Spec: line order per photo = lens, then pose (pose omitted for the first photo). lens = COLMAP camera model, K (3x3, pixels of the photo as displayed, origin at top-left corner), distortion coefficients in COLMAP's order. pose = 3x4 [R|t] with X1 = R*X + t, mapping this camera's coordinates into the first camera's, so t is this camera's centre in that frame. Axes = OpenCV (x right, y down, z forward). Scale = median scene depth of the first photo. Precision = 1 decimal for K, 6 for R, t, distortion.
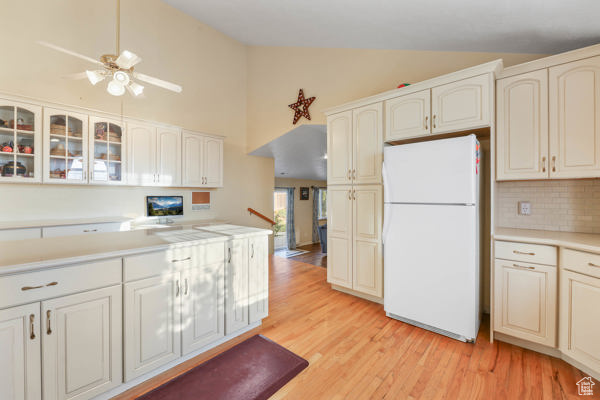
lens RADIAL K [[248.0, 0, 296.5], [0, 248.0, 194.3], [0, 0, 1]] dist [0.001694, -0.000769]
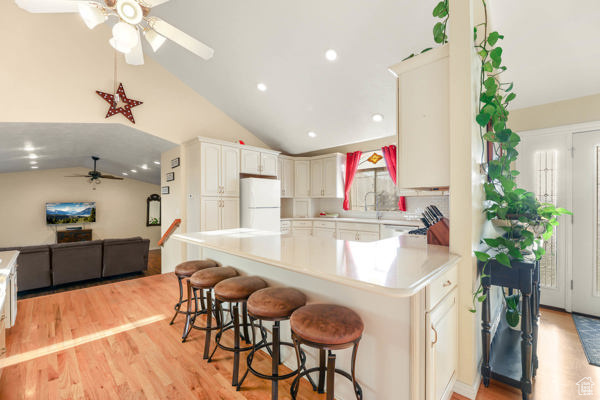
lens RADIAL K [[248.0, 0, 304.2], [0, 248.0, 203.9], [0, 0, 1]] dist [0.001694, -0.000769]
pose [[0.021035, -0.006925, 0.999755, -1.237049], [-0.001847, 0.999974, 0.006966, -0.007631], [-0.999777, -0.001993, 0.021021, 0.488158]]
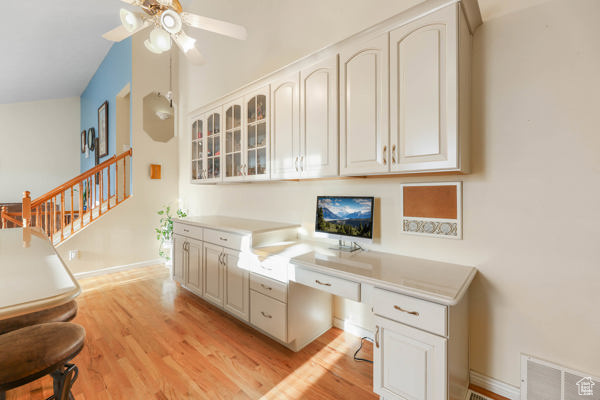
lens RADIAL K [[248.0, 0, 314.3], [0, 248.0, 198.3], [0, 0, 1]] dist [0.001694, -0.000769]
pose [[0.031633, 0.019403, -0.999311, -0.021628], [0.007822, 0.999776, 0.019660, 0.000696], [0.999469, -0.008438, 0.031474, 1.293776]]
